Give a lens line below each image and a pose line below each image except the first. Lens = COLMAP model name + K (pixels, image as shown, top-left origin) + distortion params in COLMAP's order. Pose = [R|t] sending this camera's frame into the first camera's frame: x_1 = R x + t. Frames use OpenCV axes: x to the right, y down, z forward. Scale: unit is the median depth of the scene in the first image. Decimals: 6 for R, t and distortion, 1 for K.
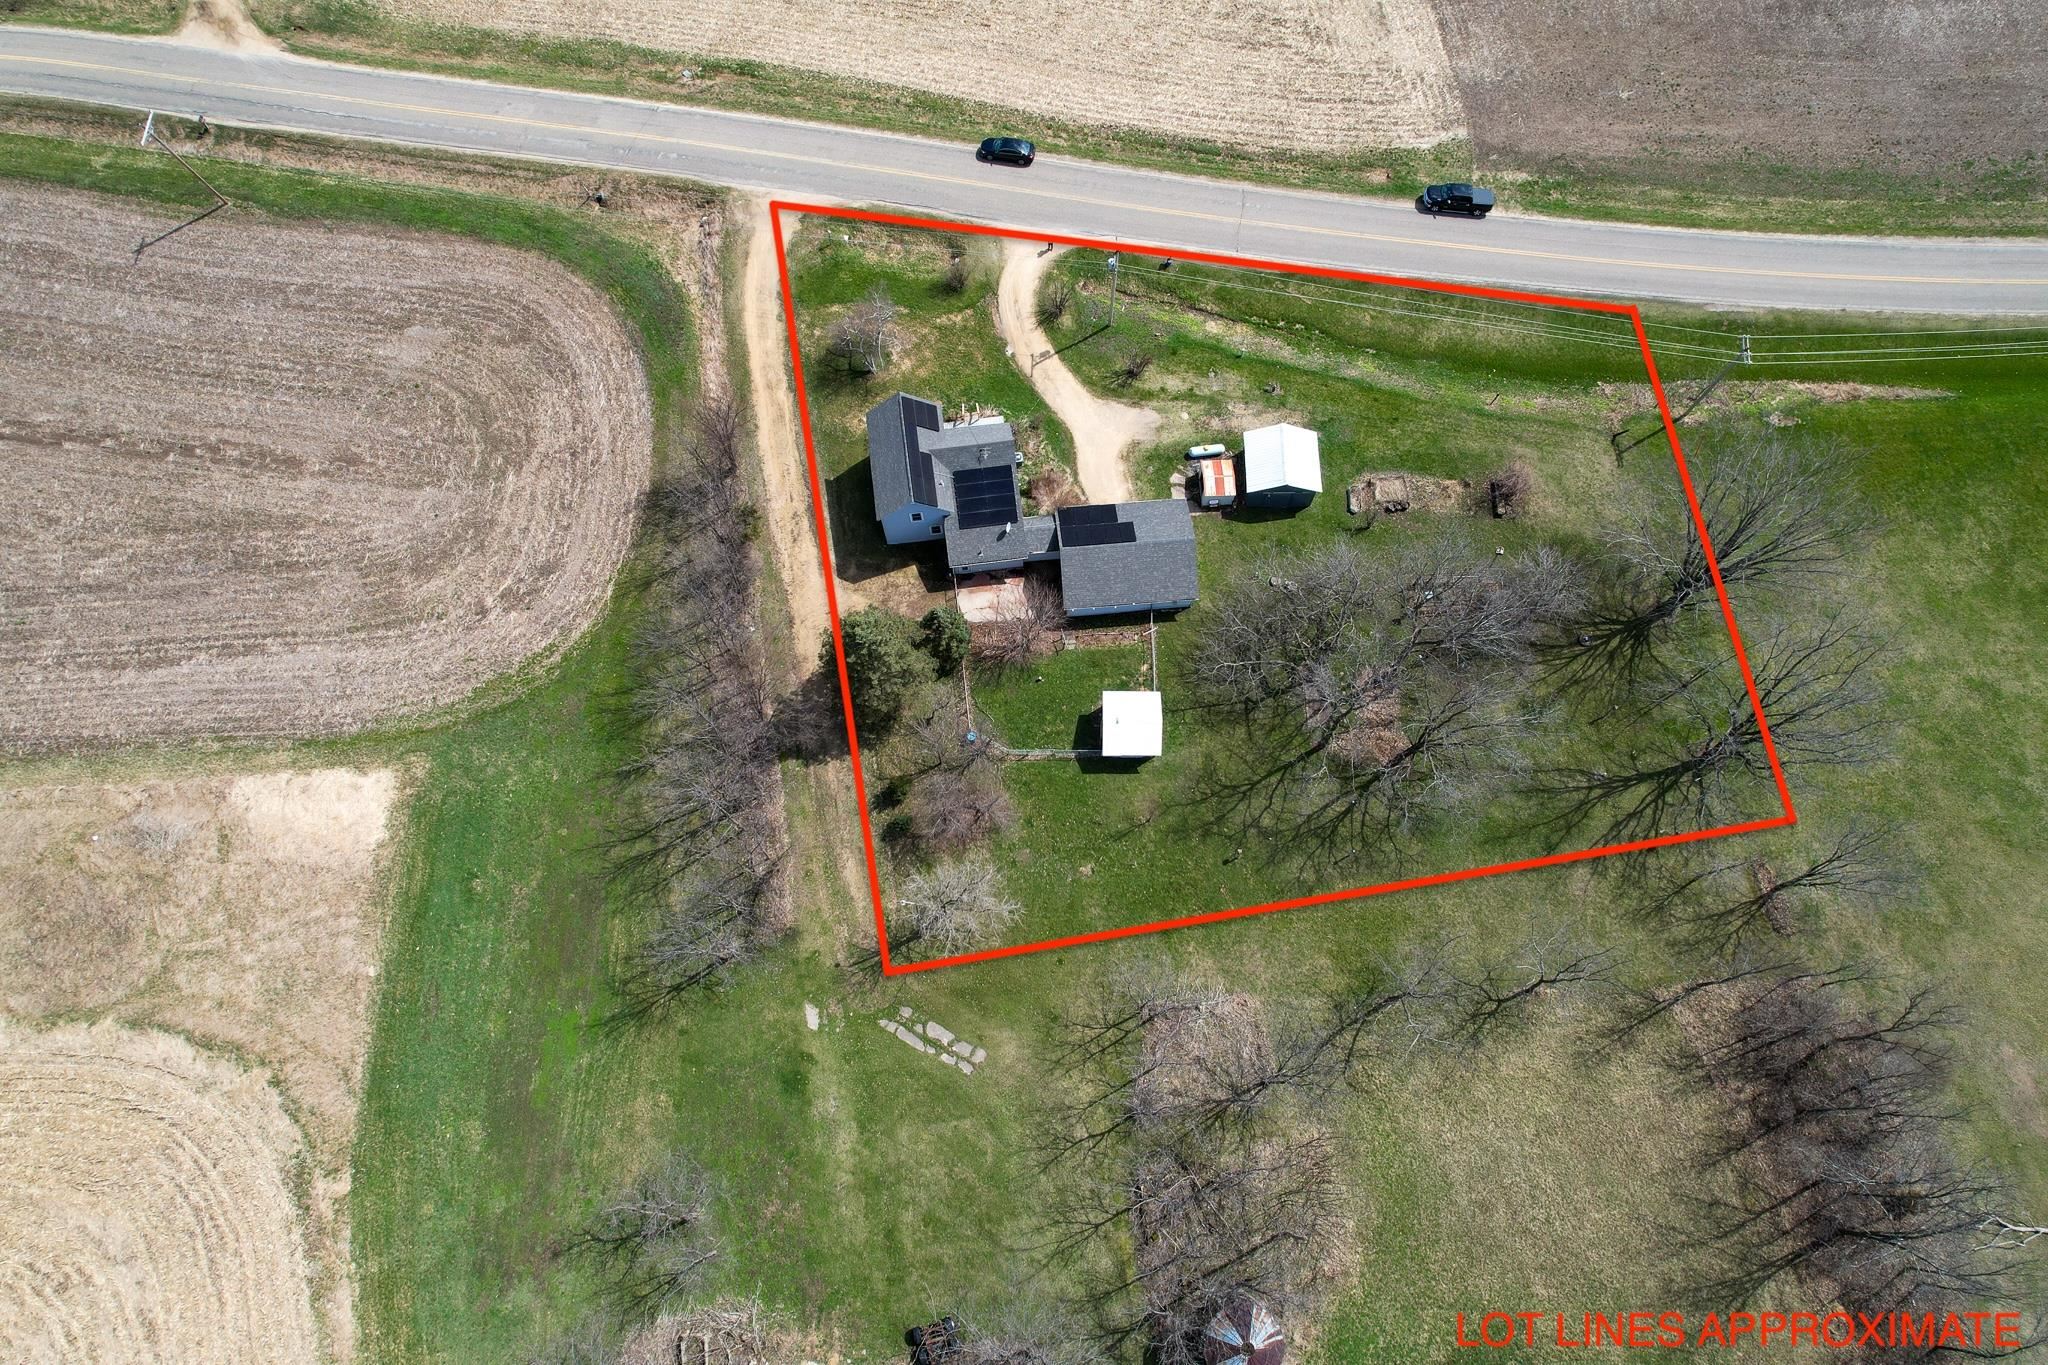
lens RADIAL K [[1319.1, 0, 1015.9], [0, 1319.1, 691.7], [0, 0, 1]] dist [-0.077625, 0.072301]
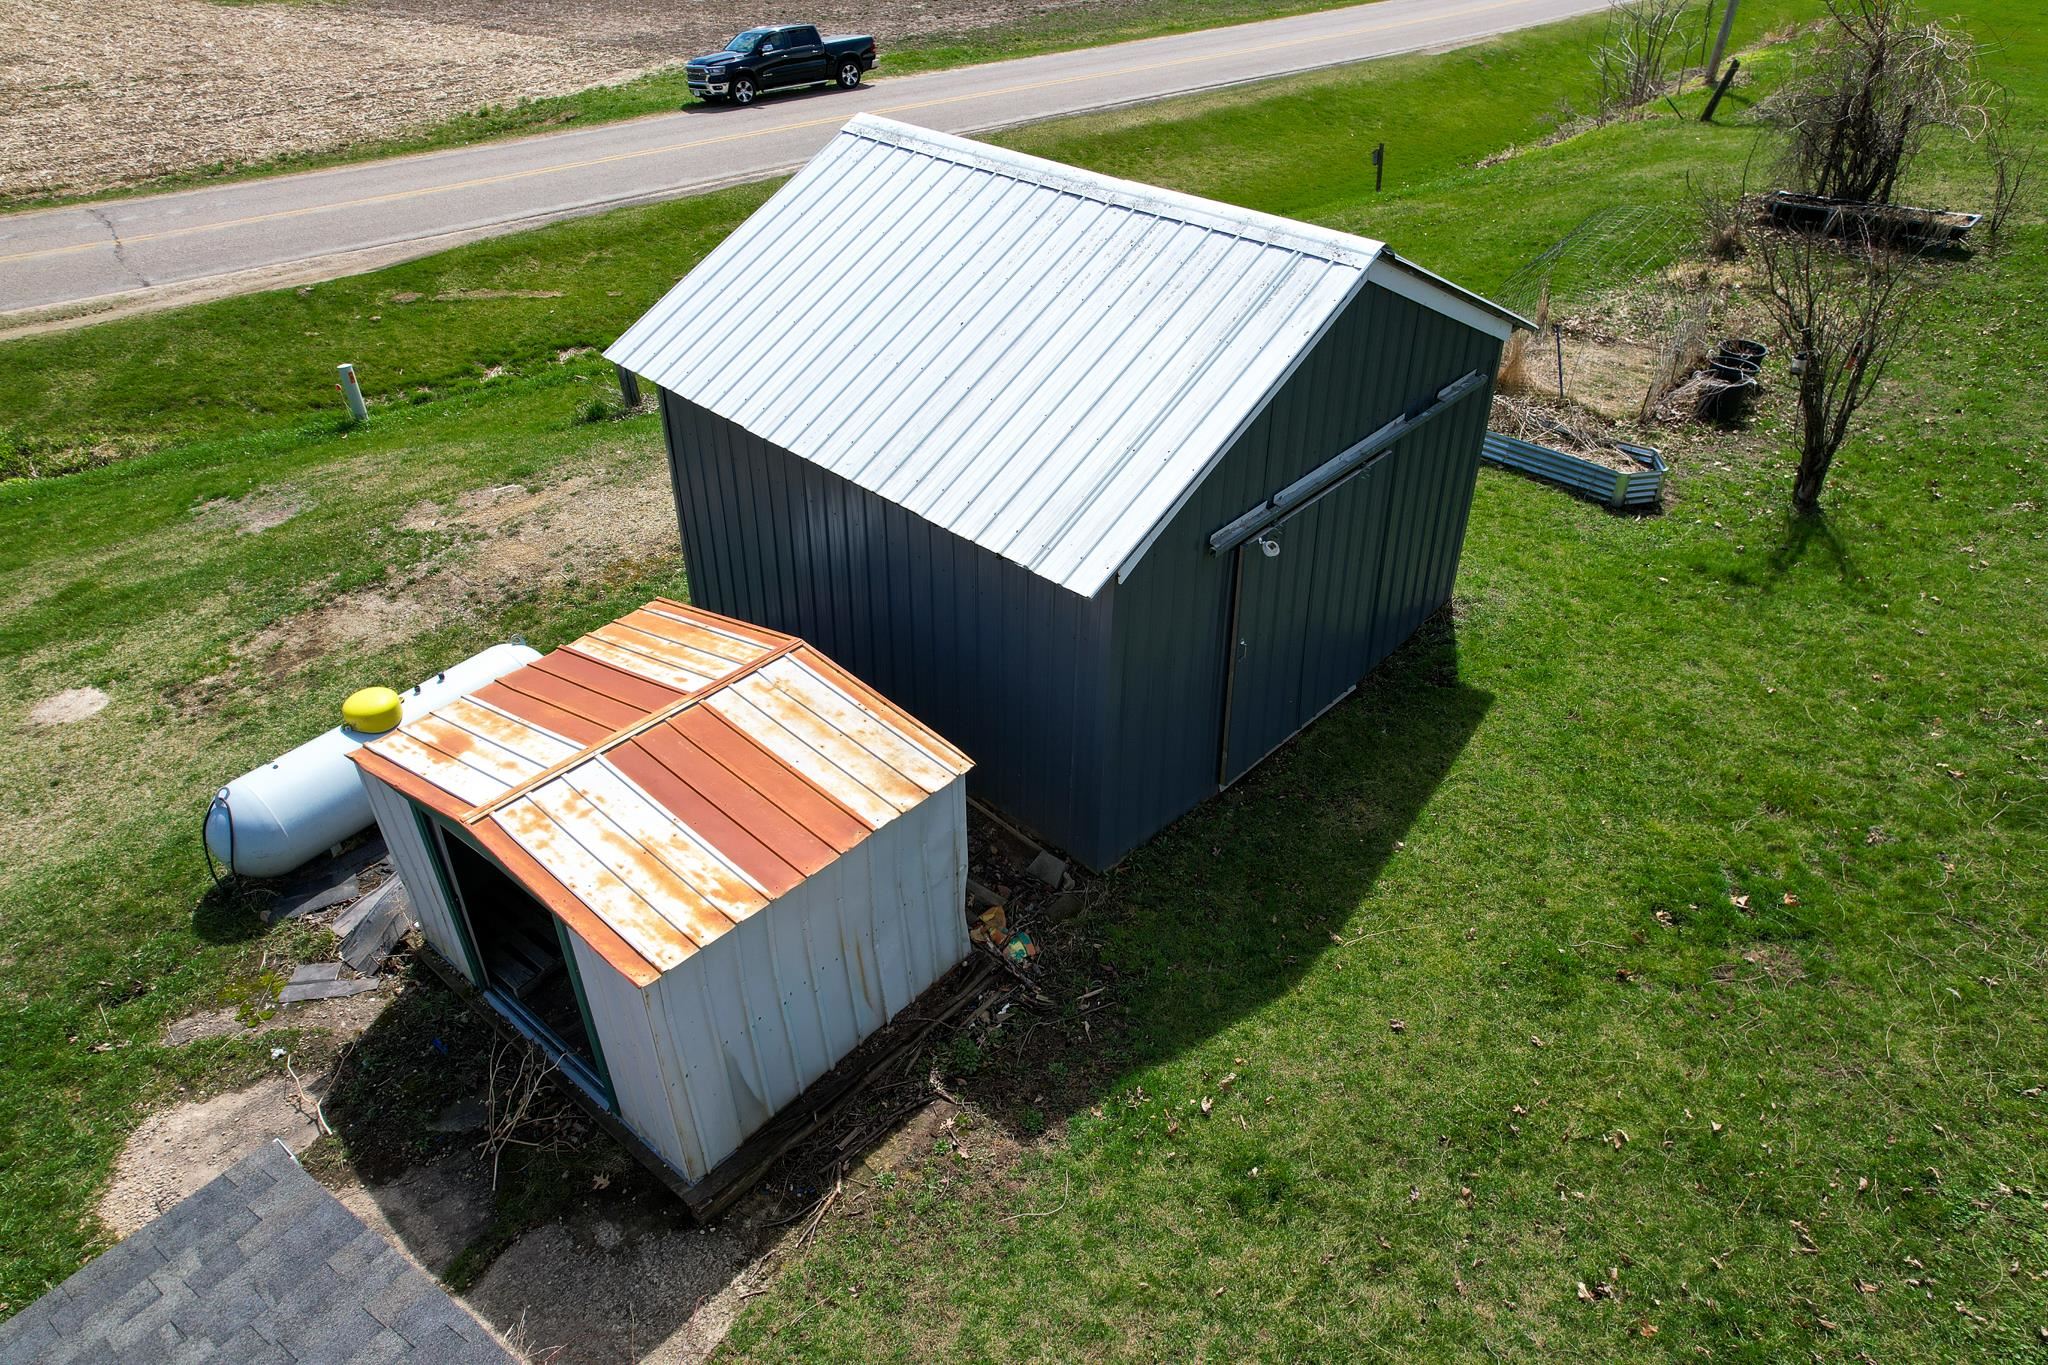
lens RADIAL K [[1319.1, 0, 1040.2], [0, 1319.1, 674.1], [0, 0, 1]] dist [-0.077625, 0.072301]
pose [[0.683032, -0.422435, 0.595832, 0.123643], [0.691213, 0.637436, -0.340440, -0.121545], [-0.235991, 0.644379, 0.727382, 0.922858]]
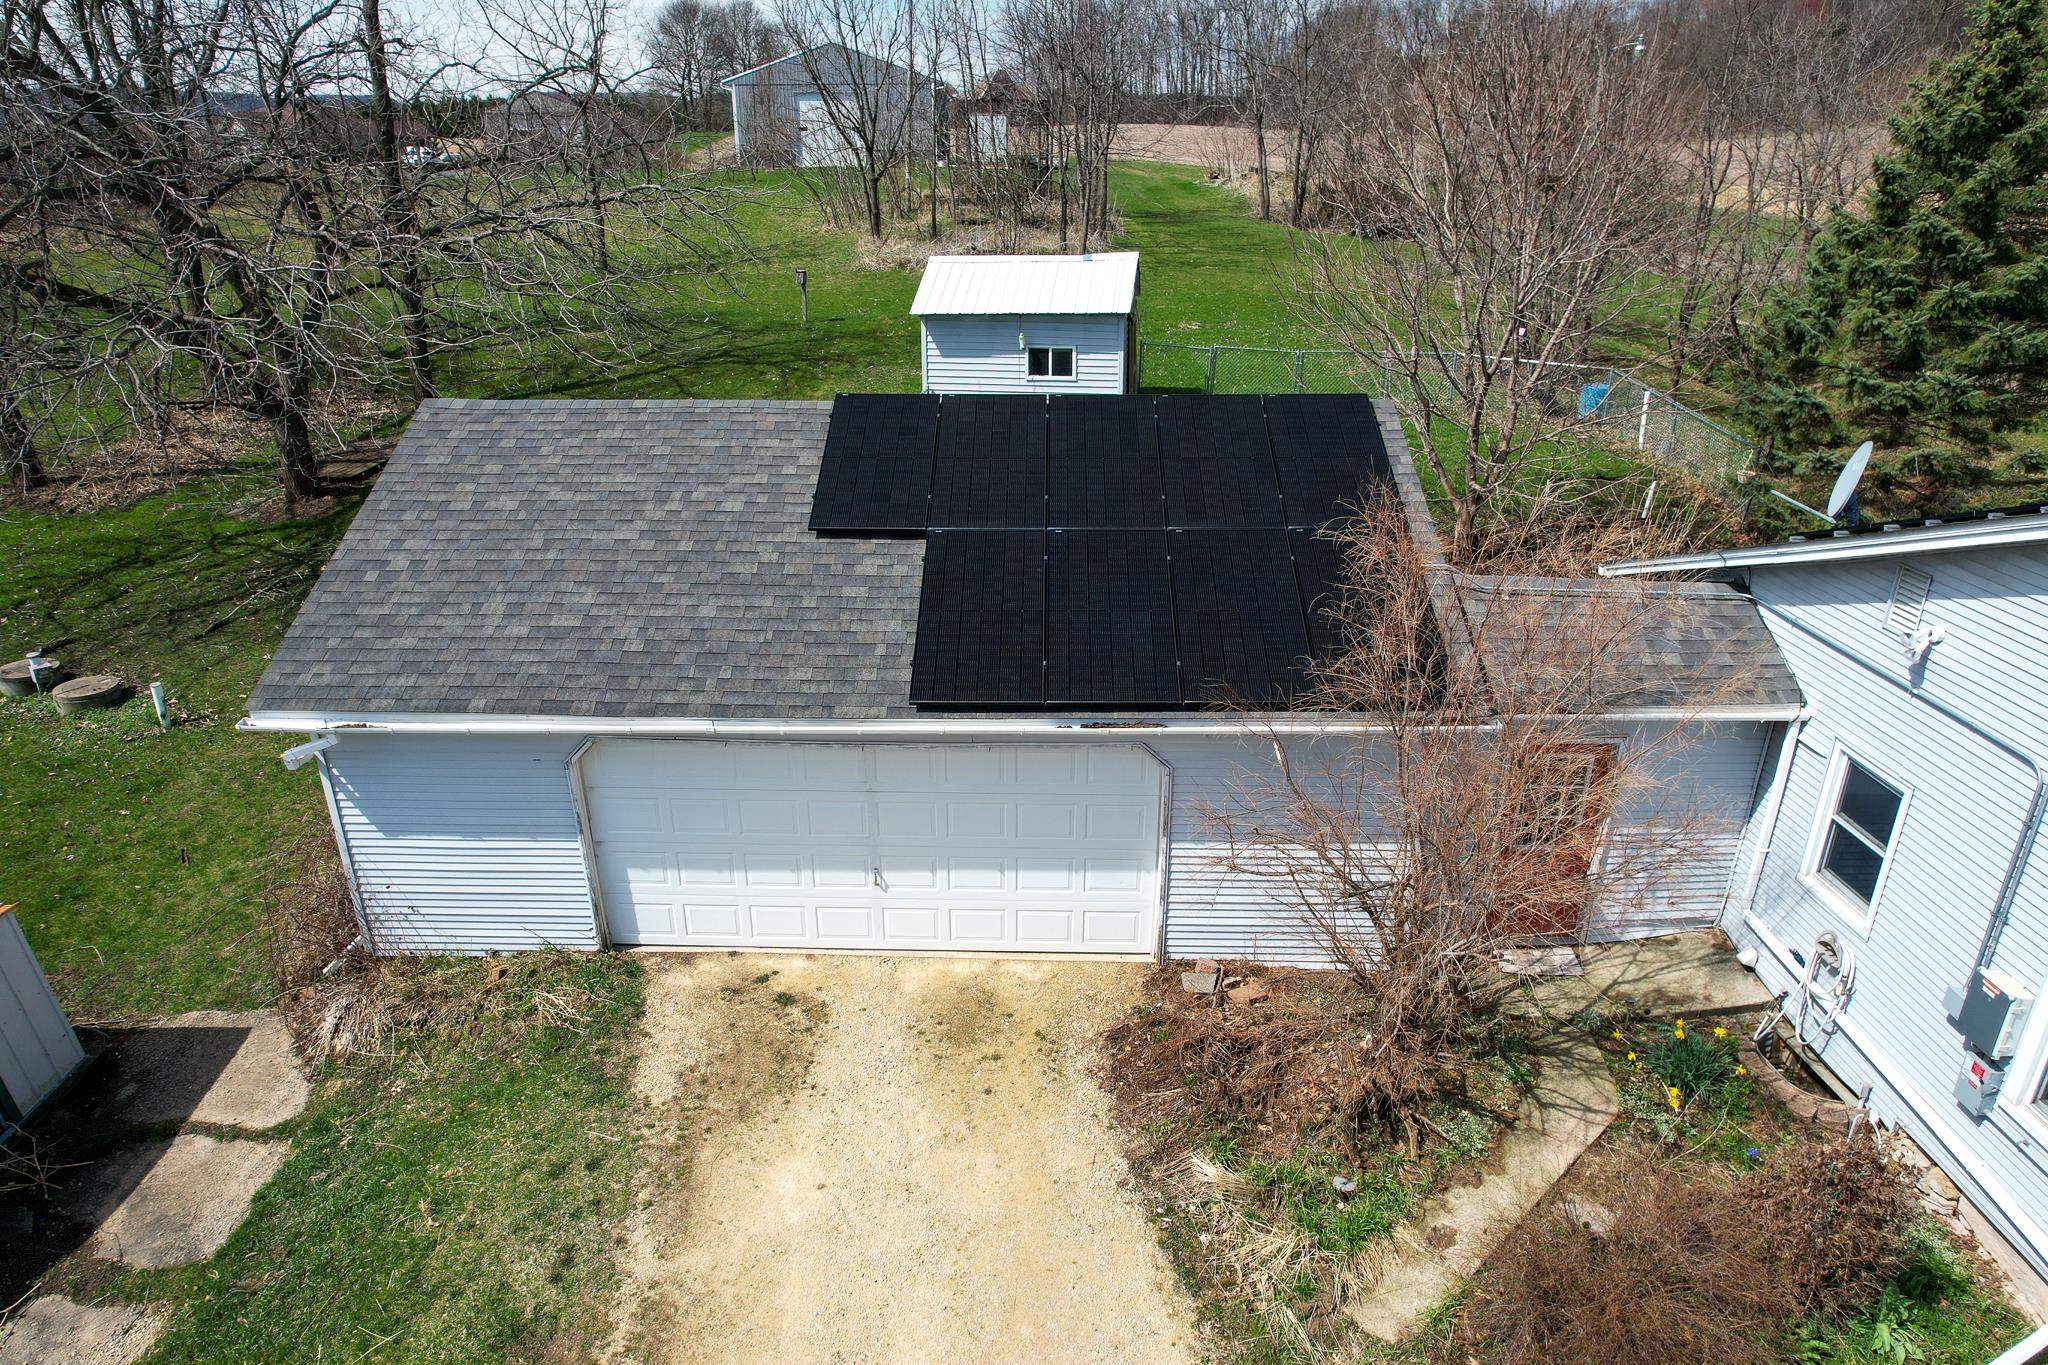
lens RADIAL K [[1319.1, 0, 1020.0], [0, 1319.1, 676.2], [0, 0, 1]] dist [-0.077625, 0.072301]
pose [[-0.995123, -0.021225, 0.096334, 0.054334], [0.097802, -0.084894, 0.991579, -0.237069], [-0.012868, 0.996164, 0.086555, 0.953952]]
